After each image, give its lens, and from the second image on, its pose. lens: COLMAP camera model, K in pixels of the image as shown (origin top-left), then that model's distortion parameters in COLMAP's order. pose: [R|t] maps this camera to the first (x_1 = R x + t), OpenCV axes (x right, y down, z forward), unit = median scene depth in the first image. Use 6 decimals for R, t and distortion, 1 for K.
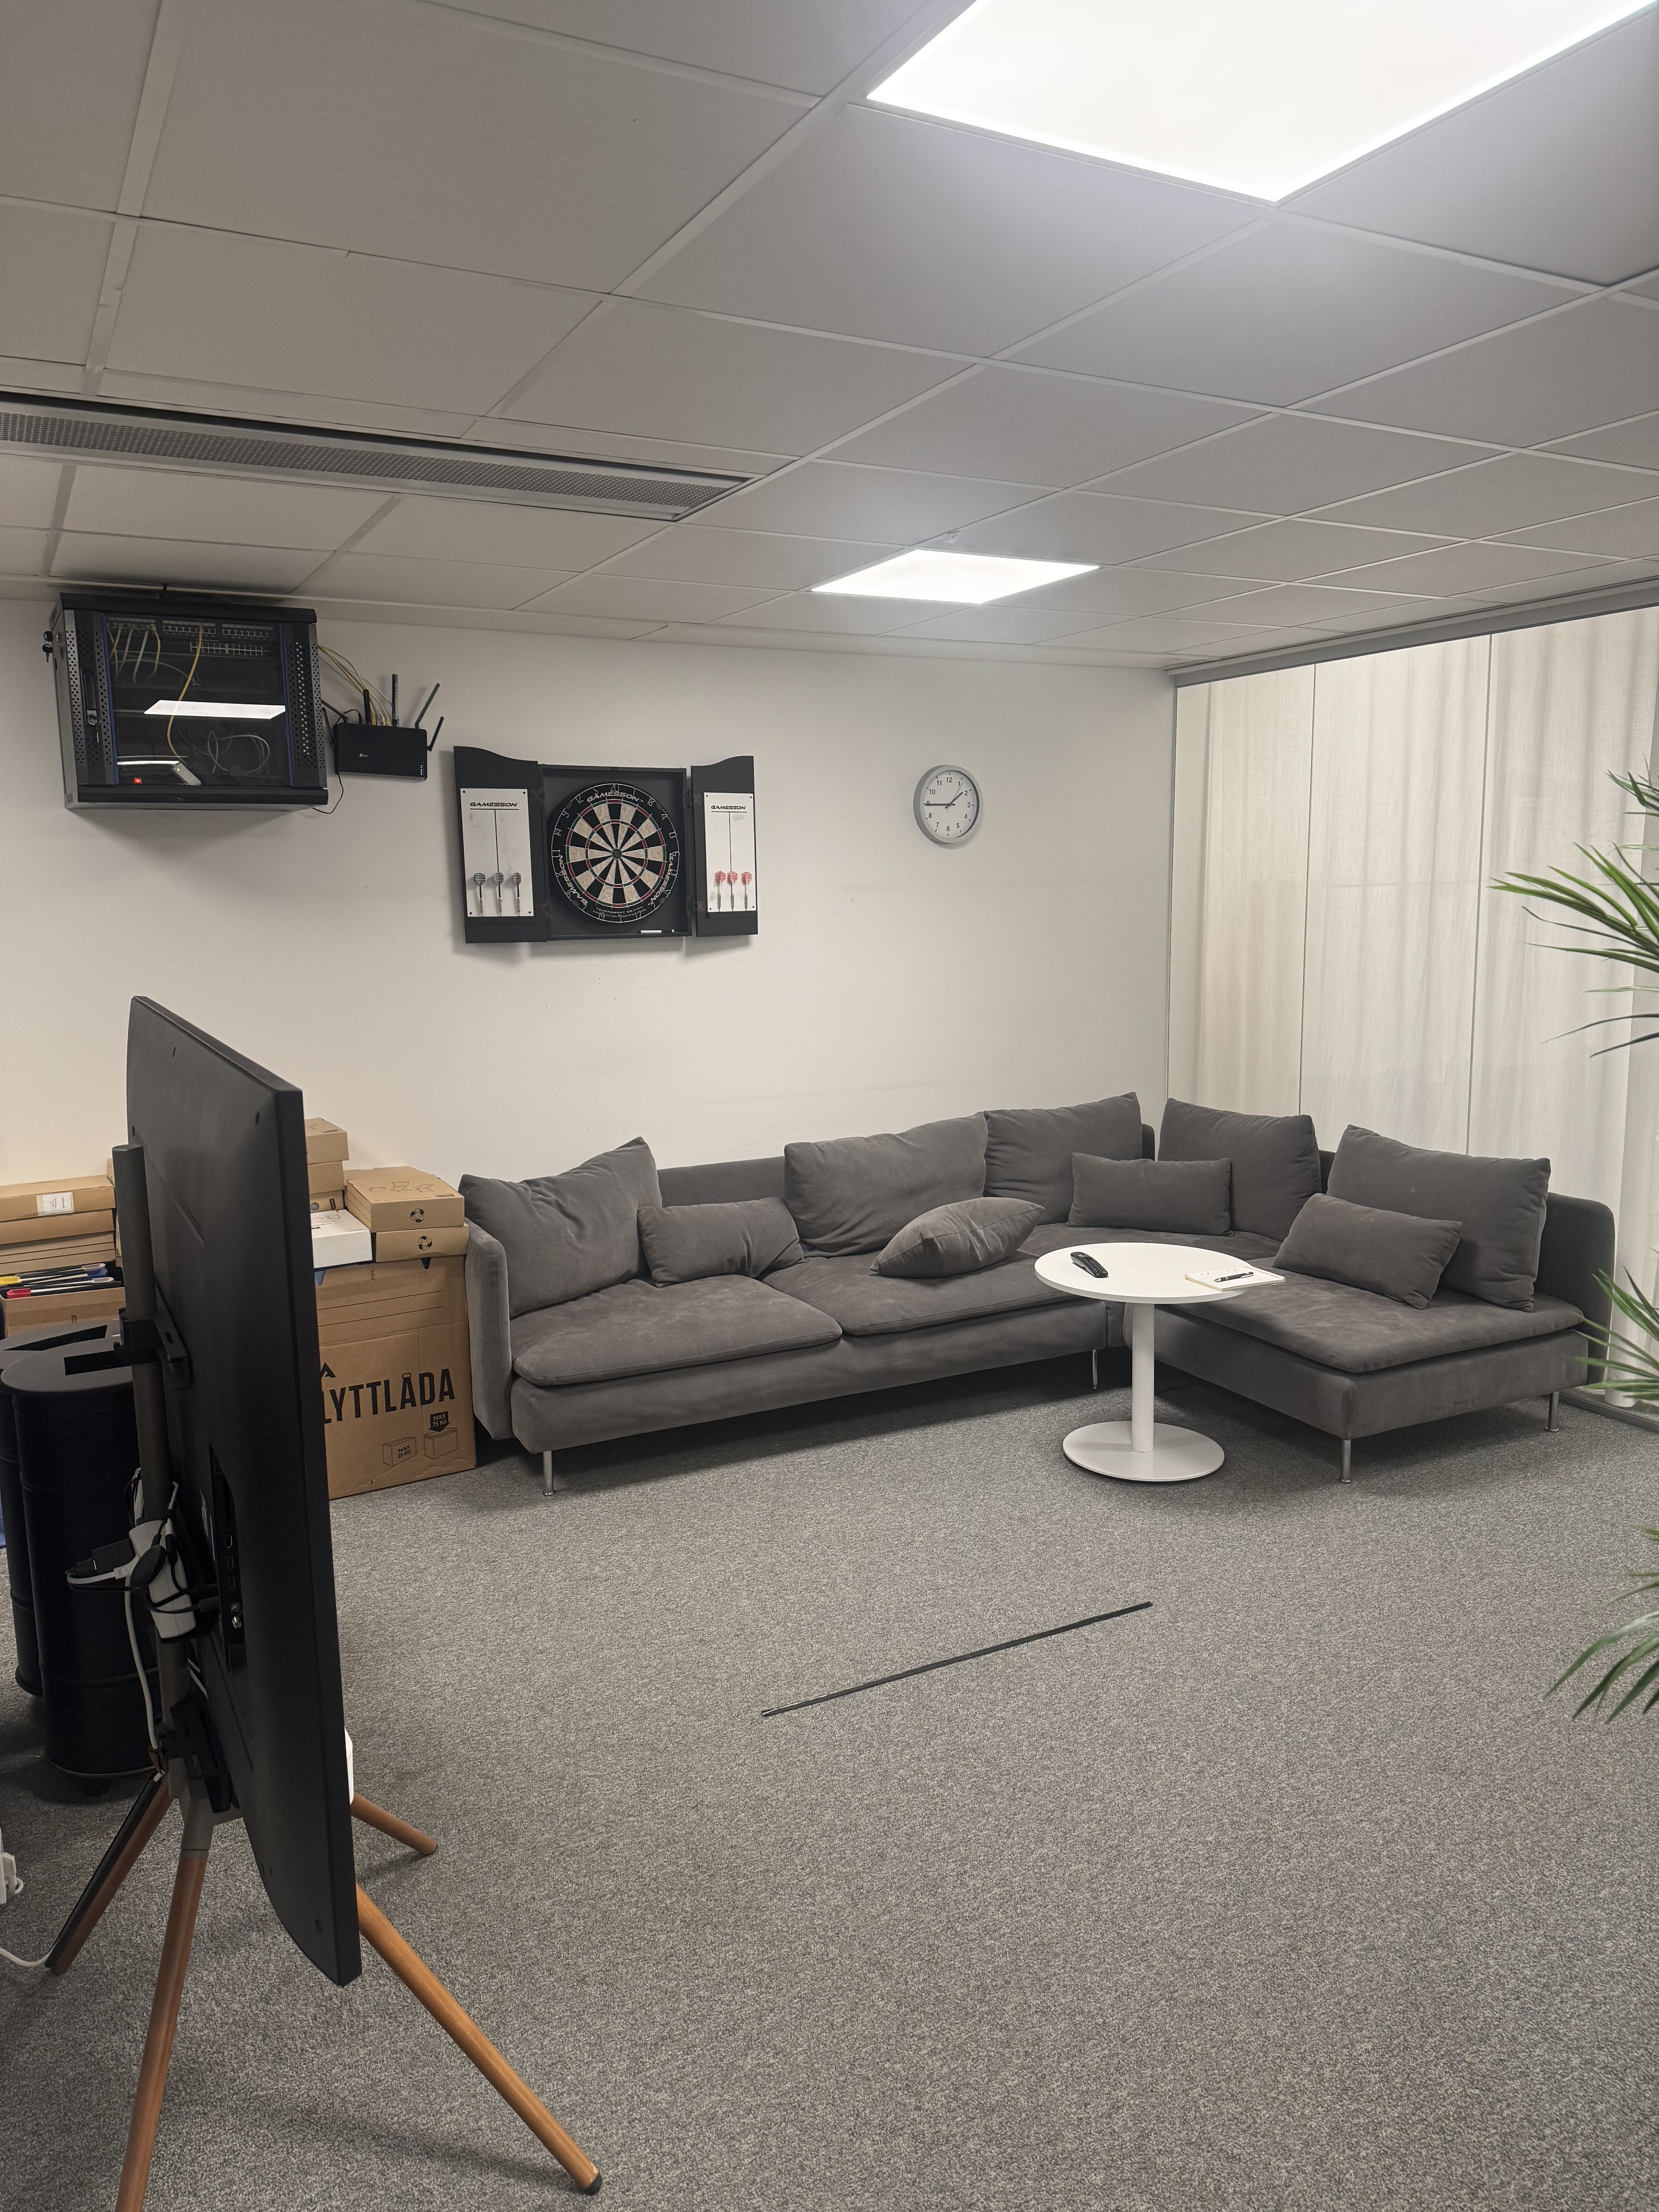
lens RADIAL K [[1562.8, 0, 842.0], [0, 1562.8, 1120.3], [0, 0, 1]] dist [0.080361, -0.037571]
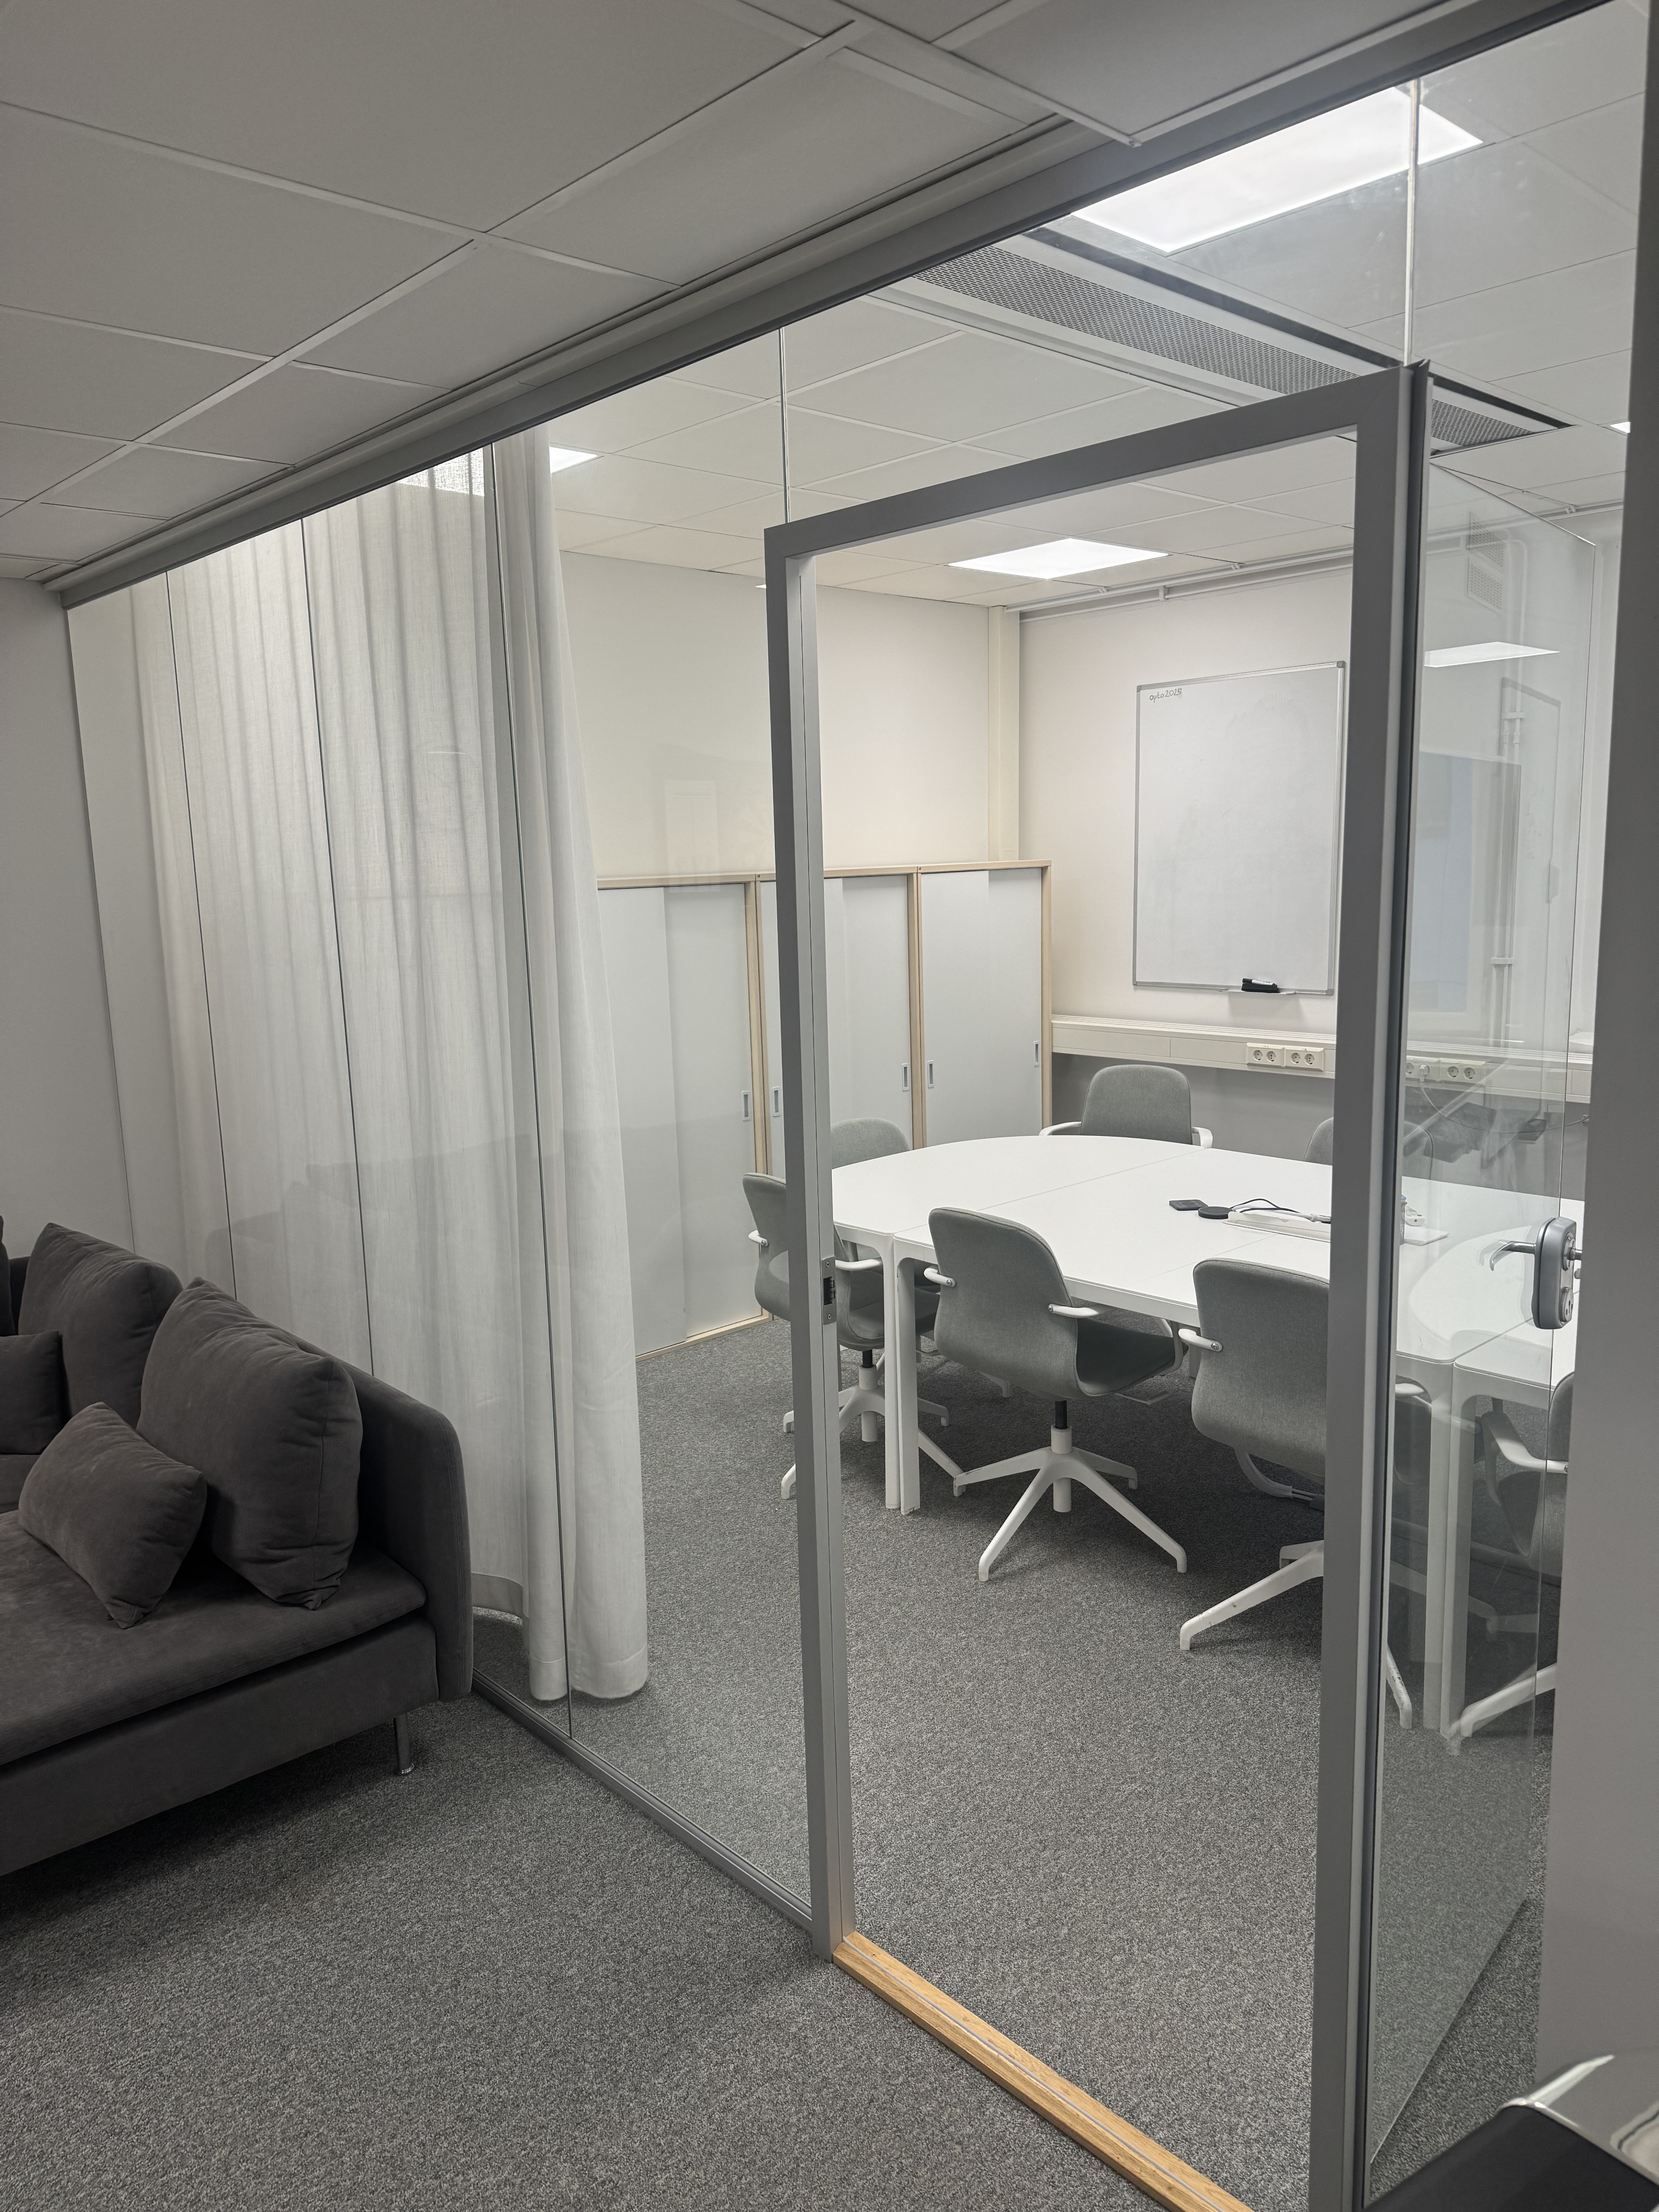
lens RADIAL K [[1562.8, 0, 808.0], [0, 1562.8, 1116.4], [0, 0, 1]] dist [0.080361, -0.037571]
pose [[0.974209, -0.053061, 0.219319, 0.446252], [0.052217, 0.998589, 0.009651, -0.058249], [-0.219521, 0.002050, 0.975606, 0.325298]]
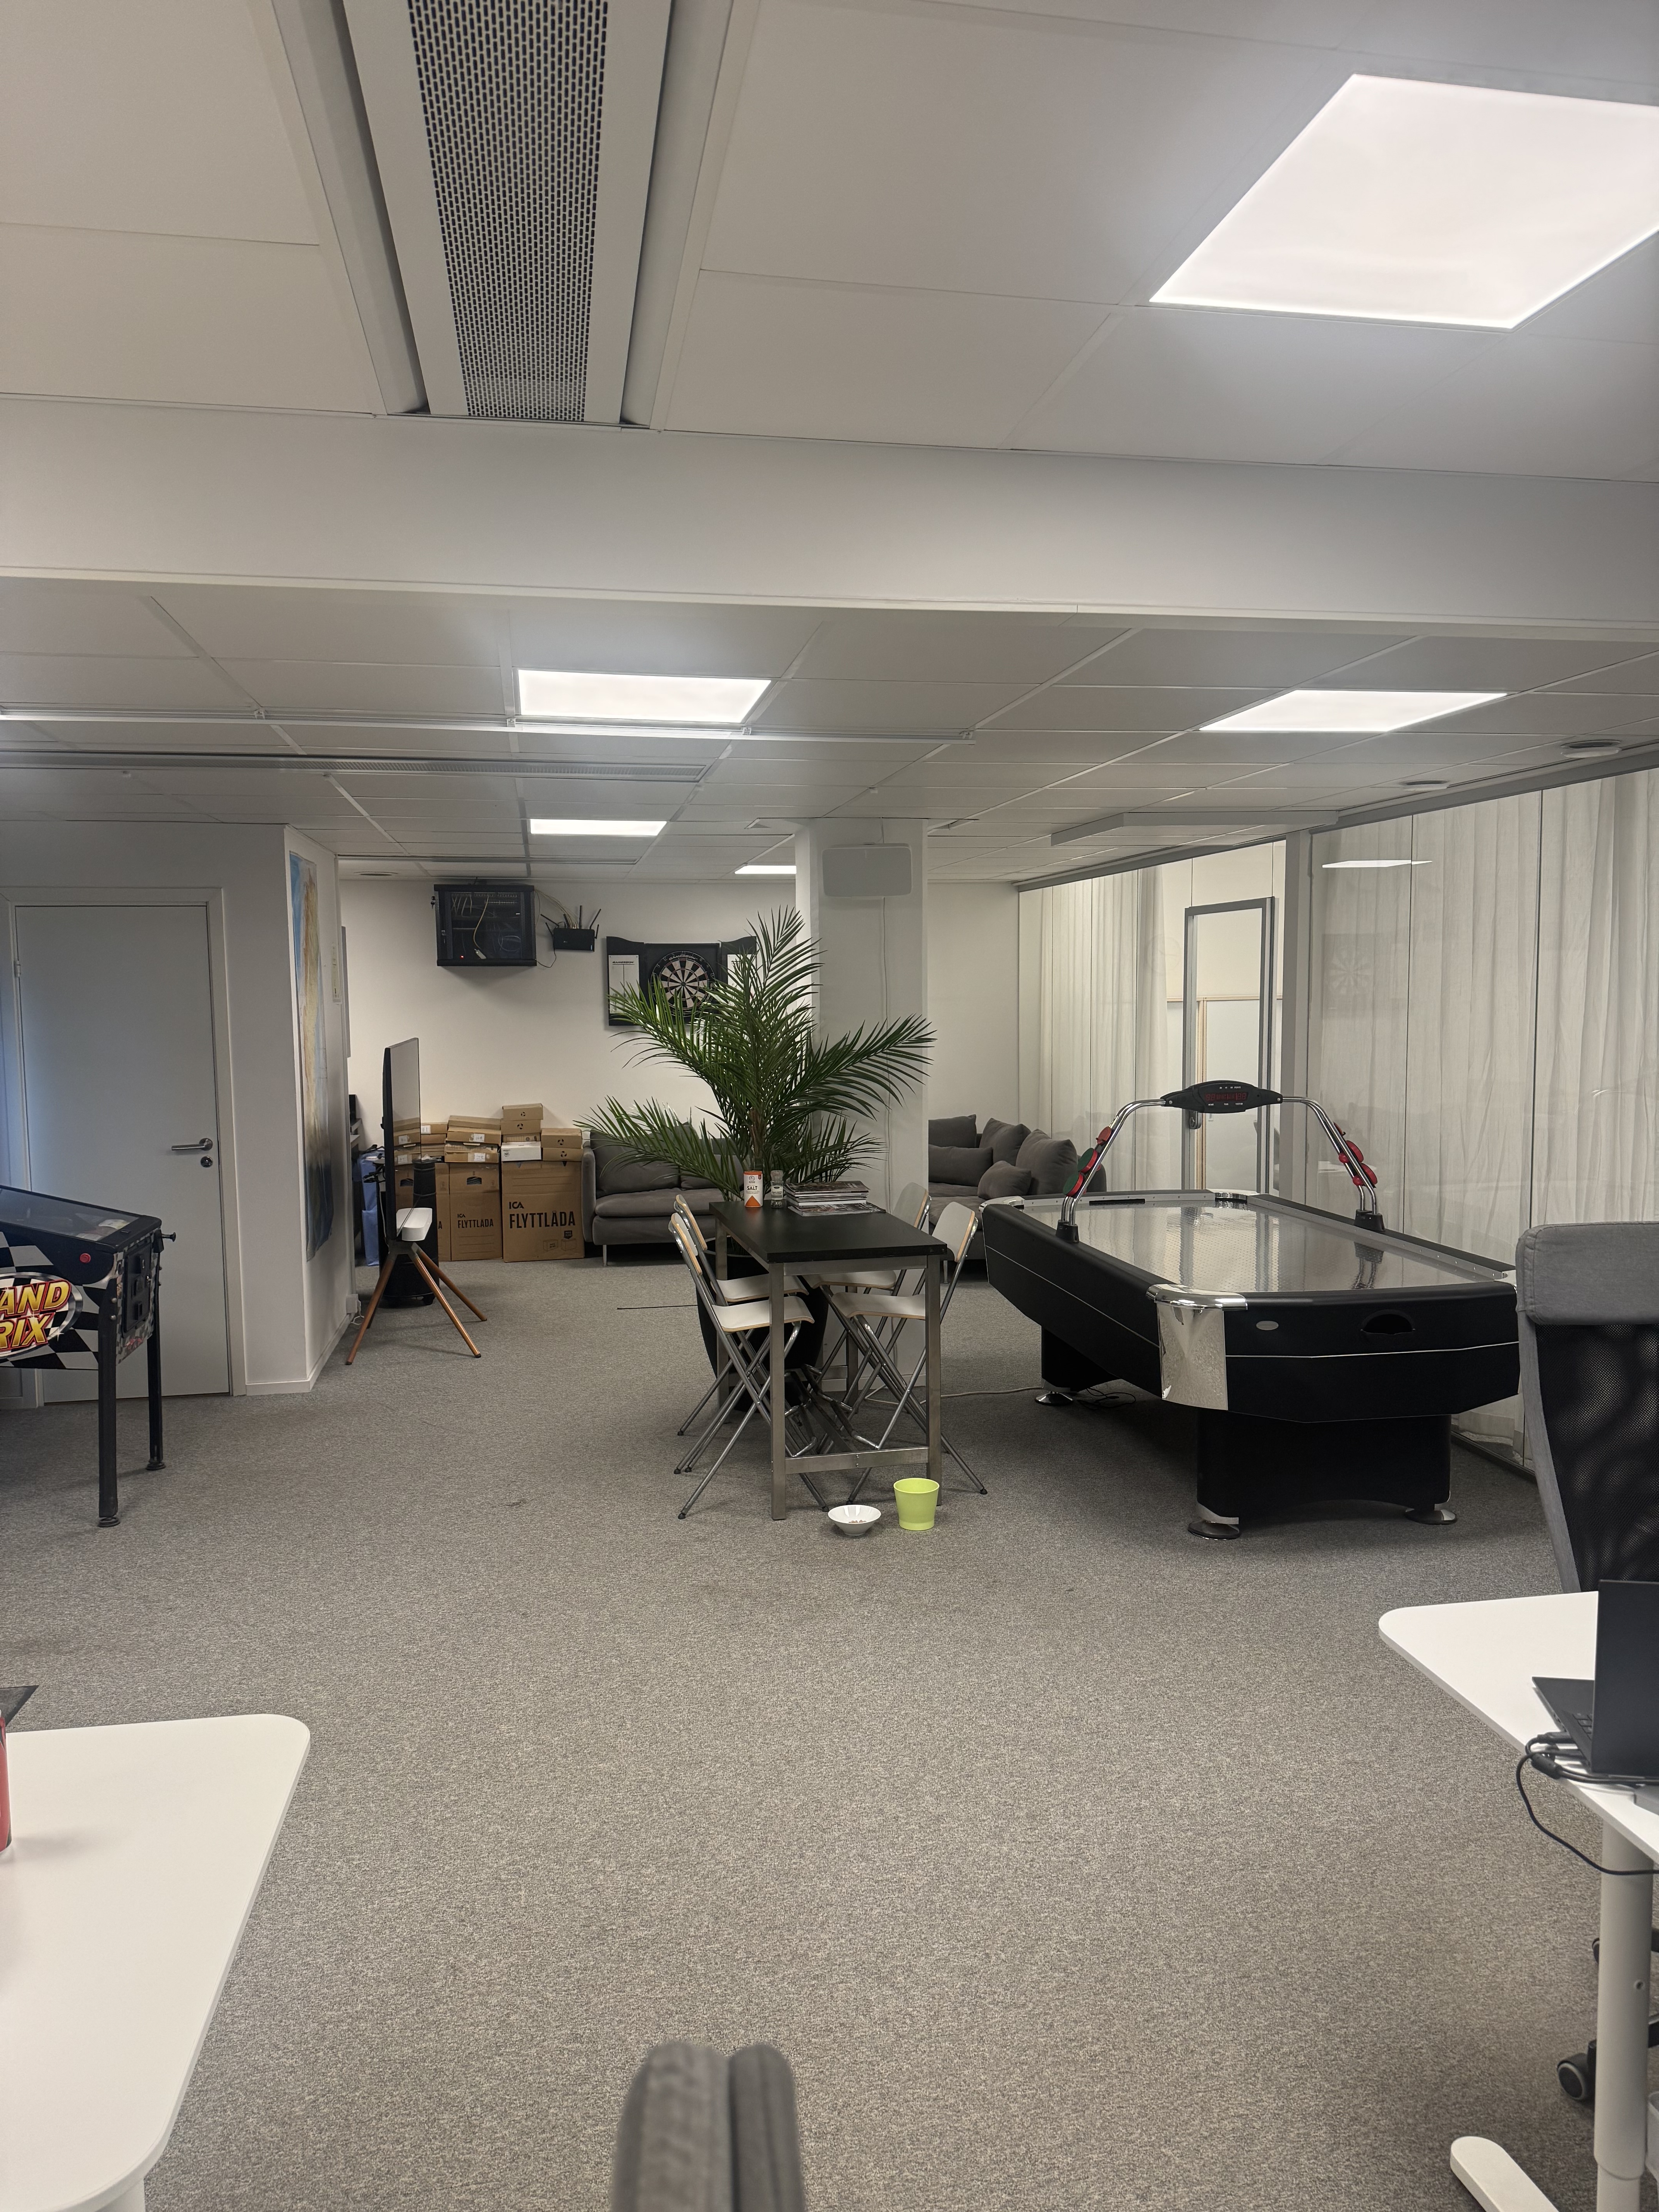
lens RADIAL K [[1562.8, 0, 814.3], [0, 1562.8, 1103.5], [0, 0, 1]] dist [0.080361, -0.037571]
pose [[0.946904, 0.029746, -0.320138, 0.703193], [-0.053795, 0.996332, -0.066540, 0.118928], [0.316984, 0.080229, 0.945031, -0.911006]]
